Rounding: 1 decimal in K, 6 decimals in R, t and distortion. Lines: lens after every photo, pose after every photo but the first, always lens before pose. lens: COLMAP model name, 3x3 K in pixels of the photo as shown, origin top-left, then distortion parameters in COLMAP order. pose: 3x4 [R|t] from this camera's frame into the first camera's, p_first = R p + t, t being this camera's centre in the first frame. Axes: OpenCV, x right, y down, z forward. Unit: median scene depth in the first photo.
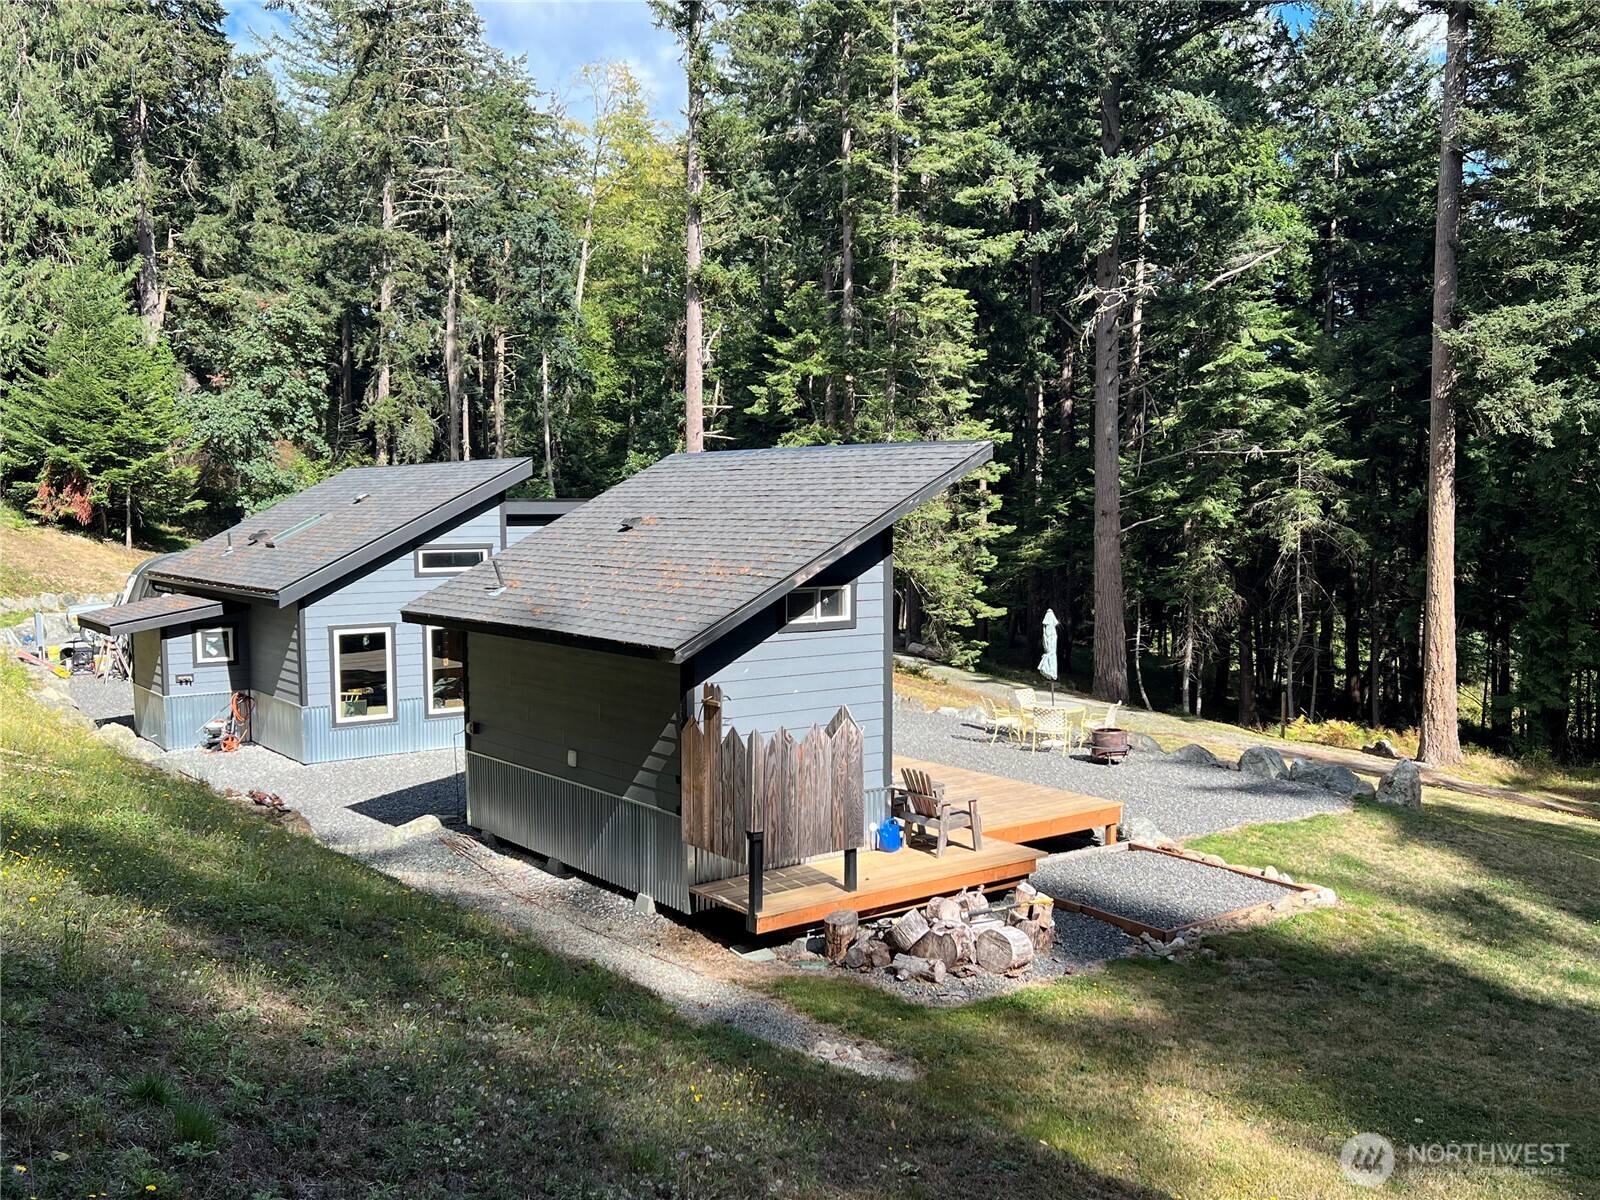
lens RADIAL K [[1485.4, 0, 817.1], [0, 1485.4, 598.1], [0, 0, 1]] dist [0.068423, 0.000000]
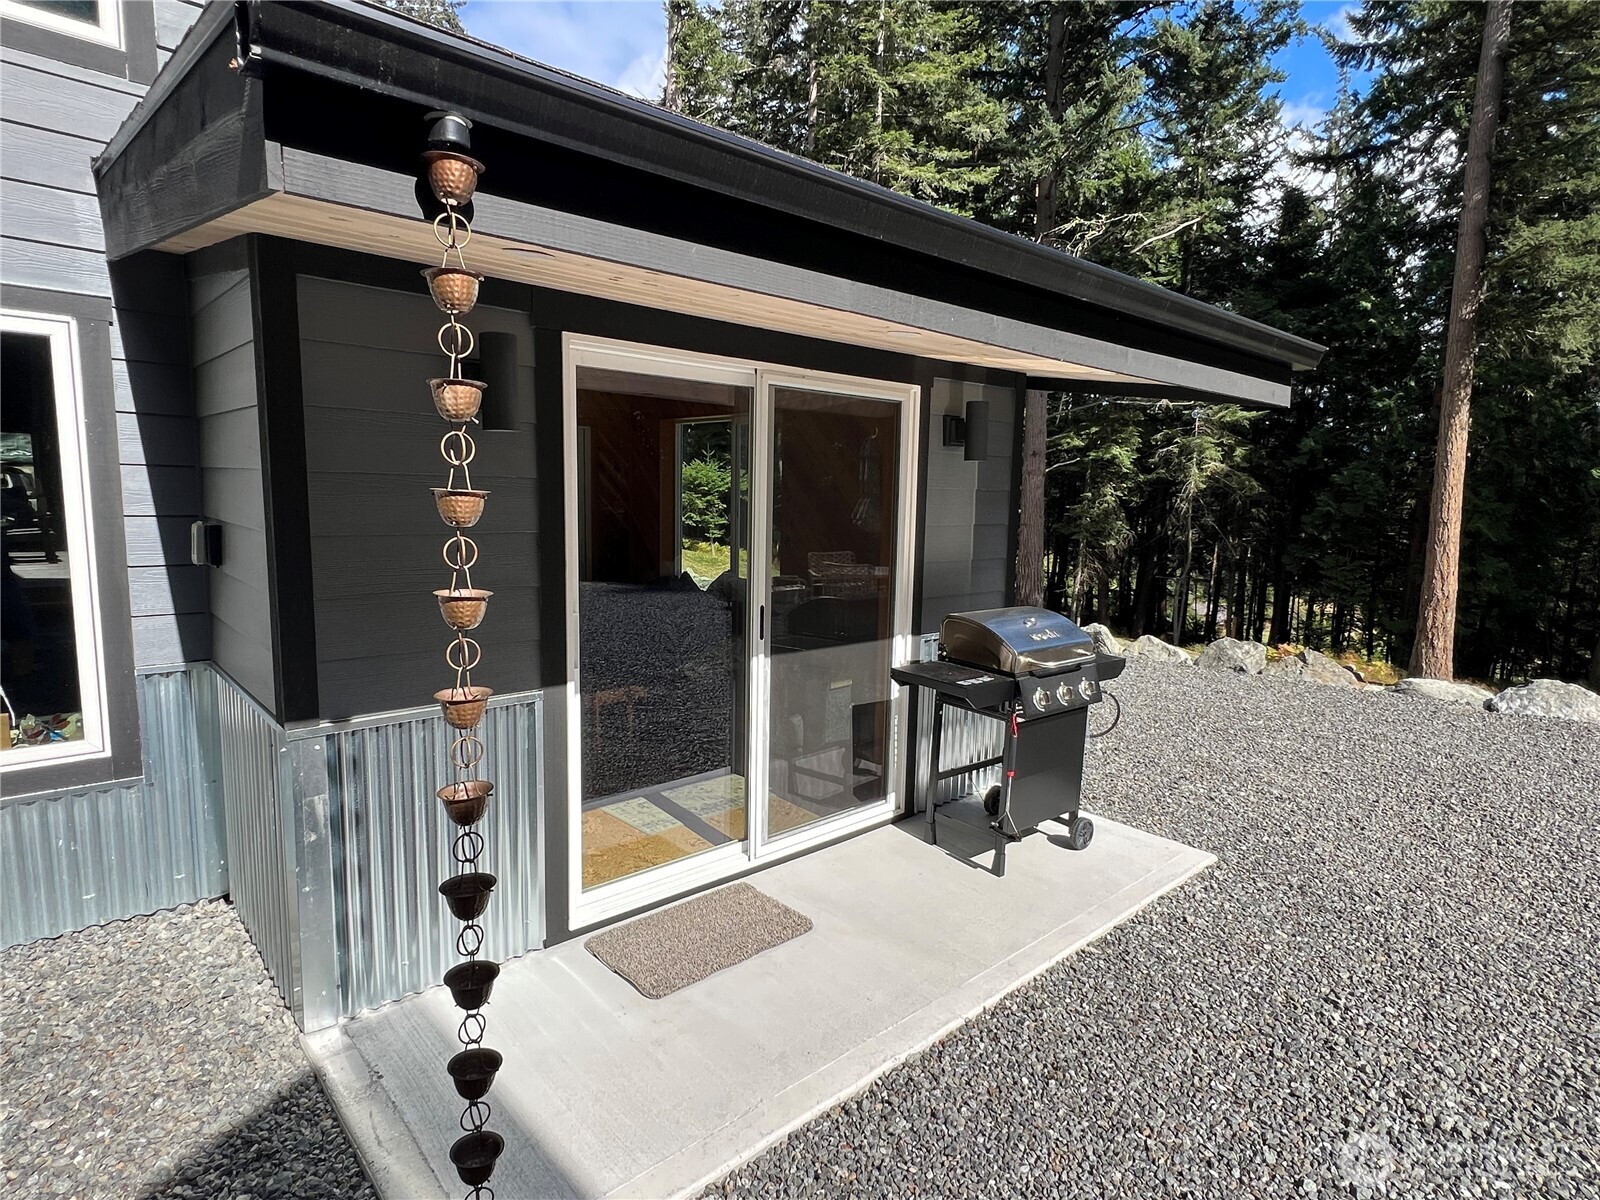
lens RADIAL K [[868.4, 0, 795.3], [0, 868.4, 604.5], [0, 0, 1]] dist [-0.005450, 0.000976]
pose [[0.992868, 0.012236, 0.118589, -0.063064], [-0.019803, 0.997827, 0.062838, 0.019108], [-0.117563, -0.064738, 0.990953, 0.375182]]
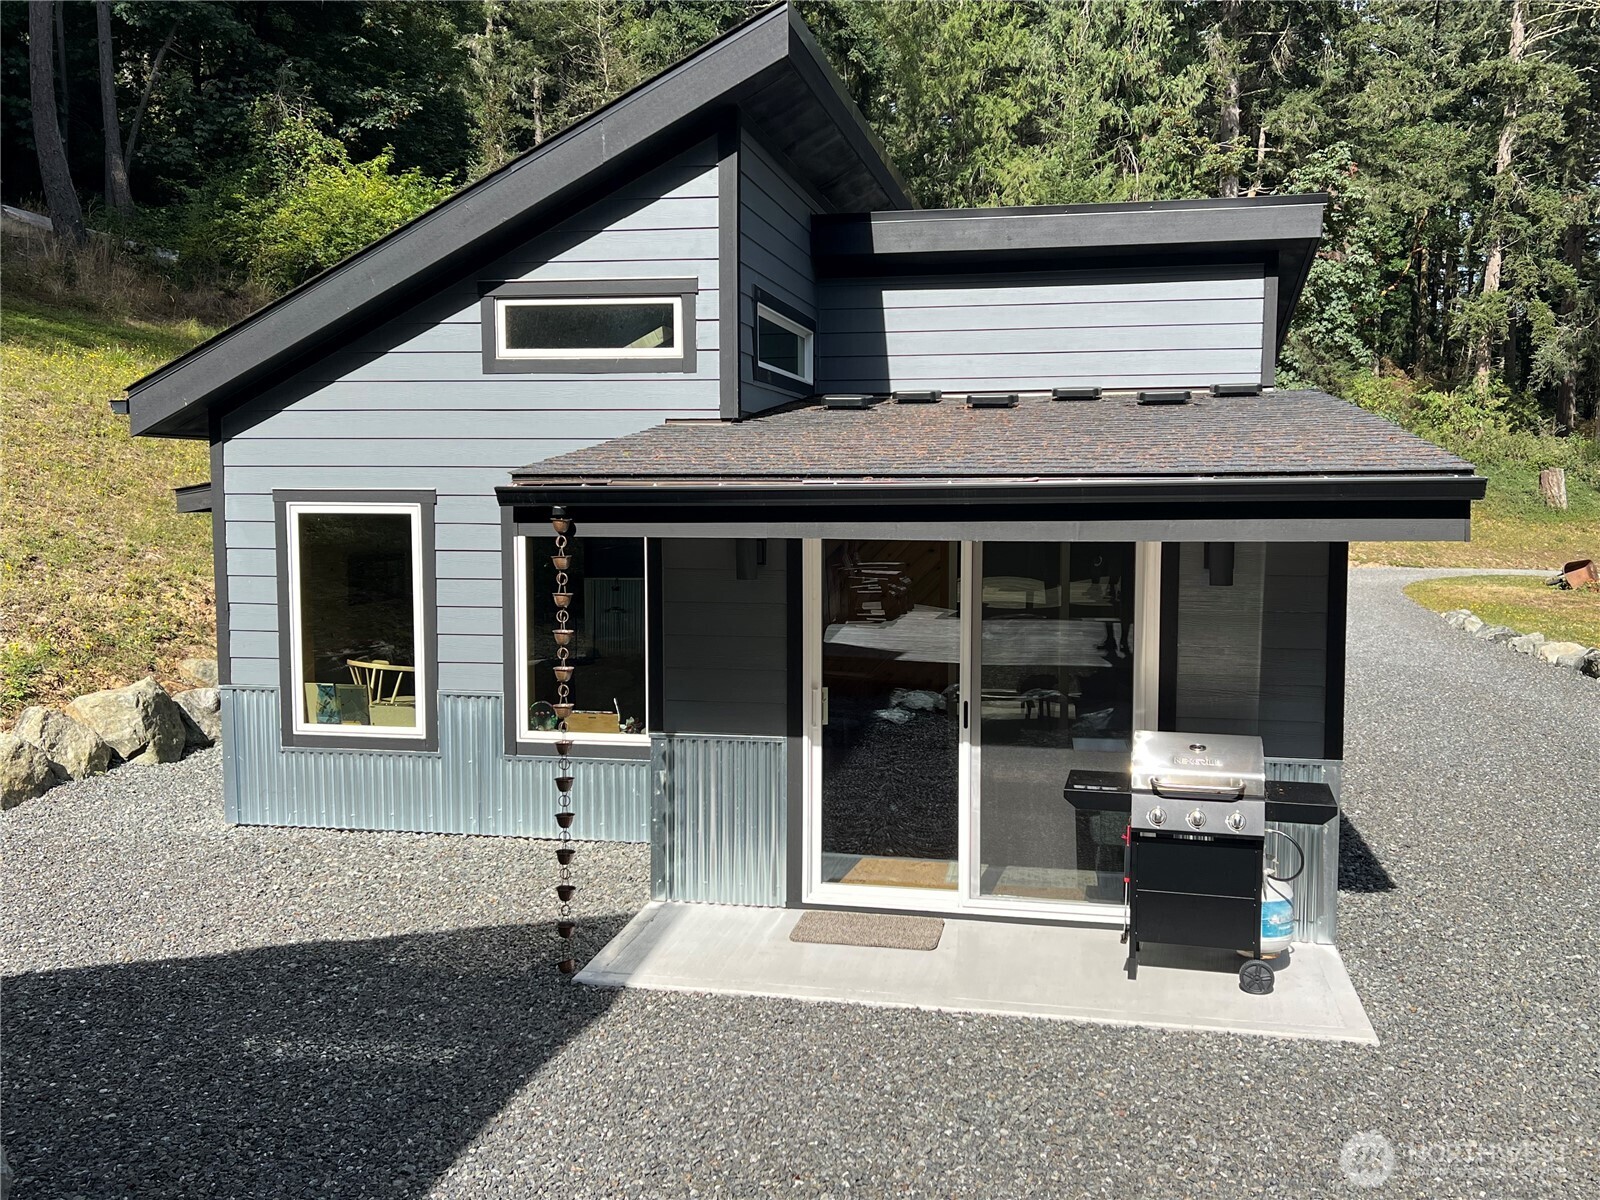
lens RADIAL K [[1435.5, 0, 805.7], [0, 1435.5, 610.4], [0, 0, 1]] dist [0.065241, -0.074970]
pose [[0.680111, 0.071063, -0.729657, 0.021607], [-0.053594, 0.997447, 0.047189, 0.010039], [0.731147, 0.007011, 0.682184, 0.339520]]
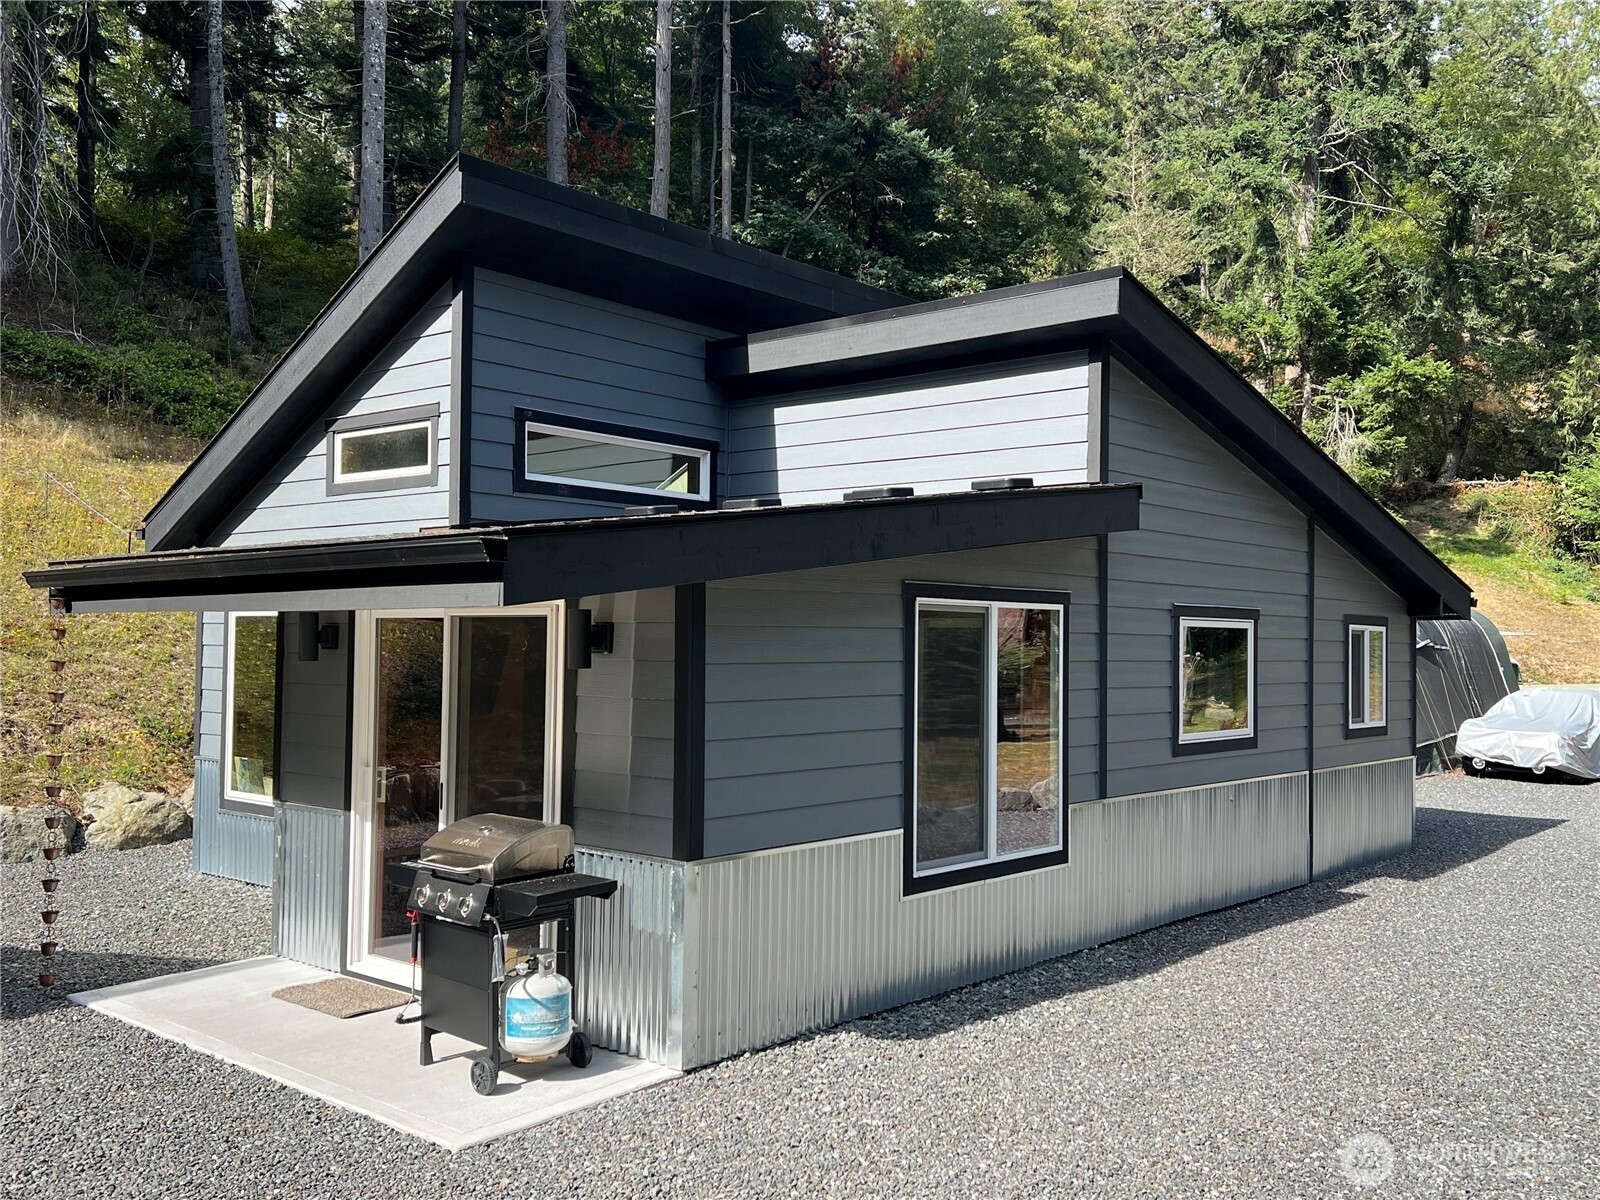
lens RADIAL K [[1435.5, 0, 804.7], [0, 1435.5, 600.7], [0, 0, 1]] dist [0.065241, -0.074970]
pose [[0.235495, -0.018885, -0.971692, 0.073214], [-0.078348, 0.996188, -0.038349, 0.009302], [0.968712, 0.085162, 0.233117, 0.433735]]
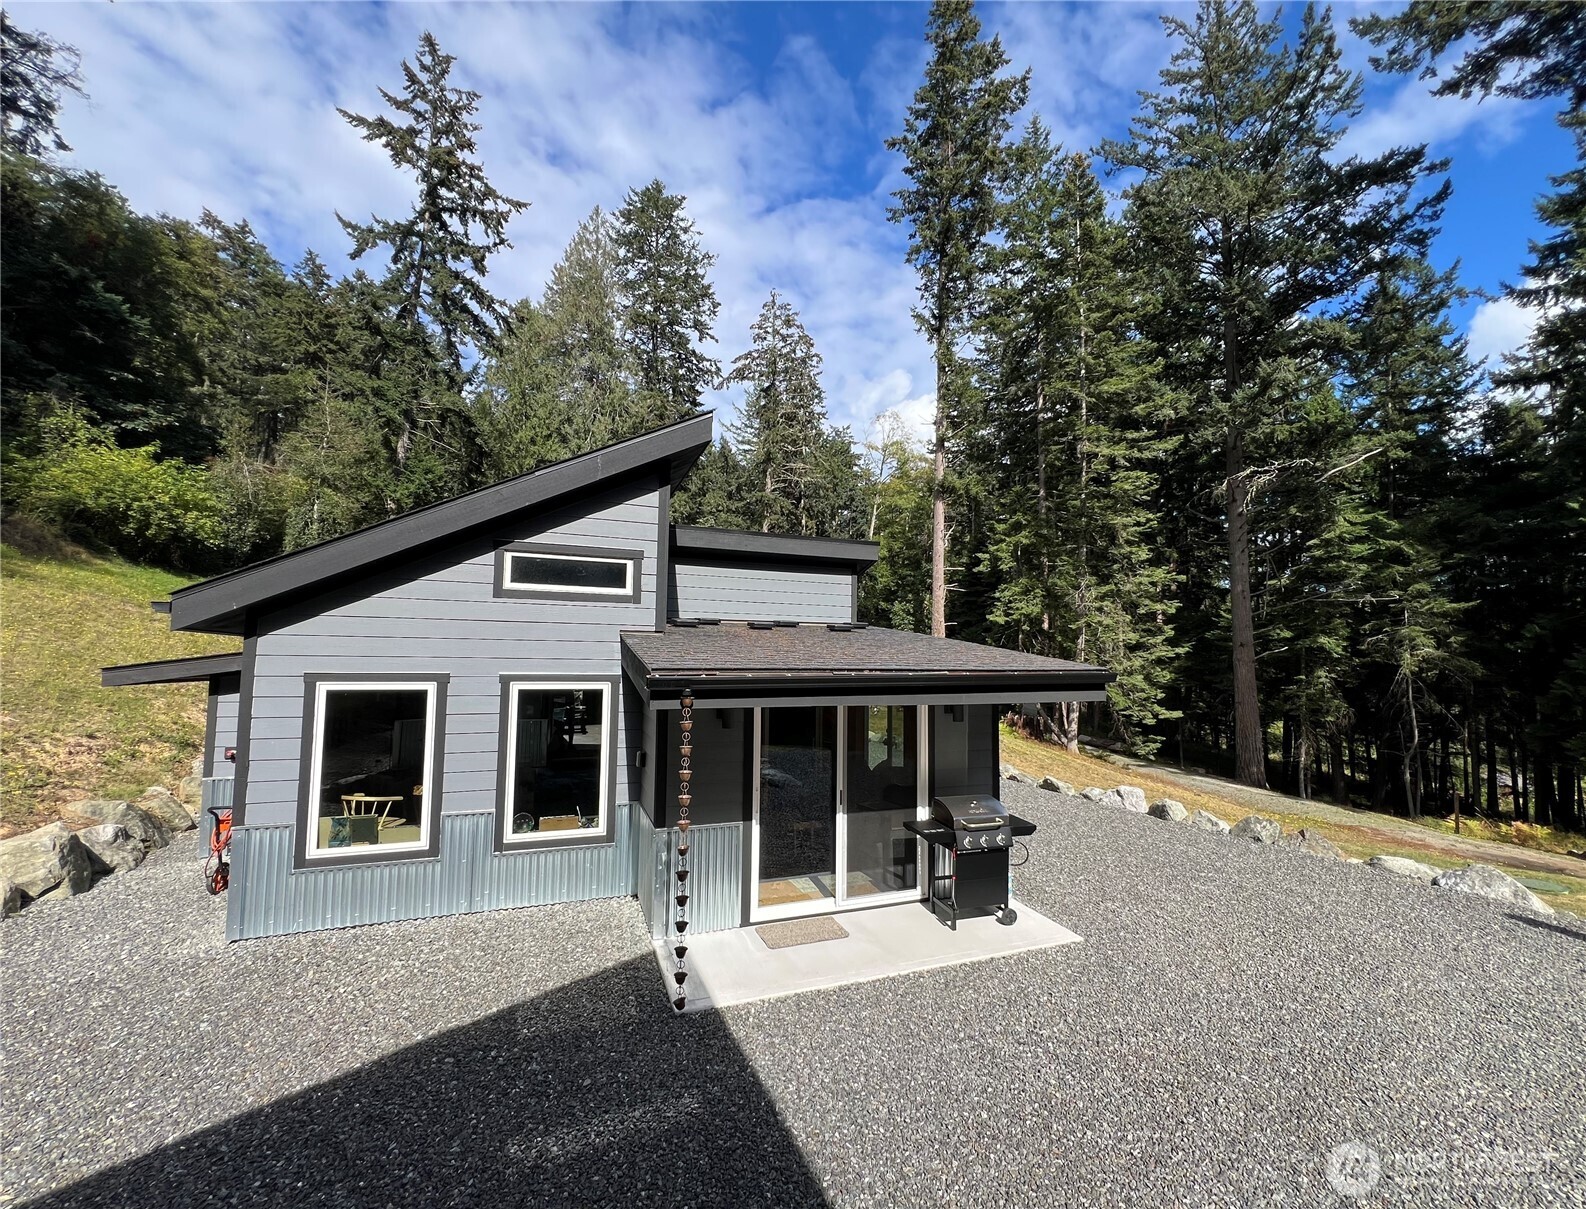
lens RADIAL K [[663.9, 0, 819.9], [0, 663.9, 616.4], [0, 0, 1]] dist [-0.006797, 0.002699]
pose [[0.970366, -0.000165, -0.241640, -0.036171], [-0.032394, 0.990885, -0.130761, 0.009502], [0.239459, 0.134714, 0.961515, 0.328253]]
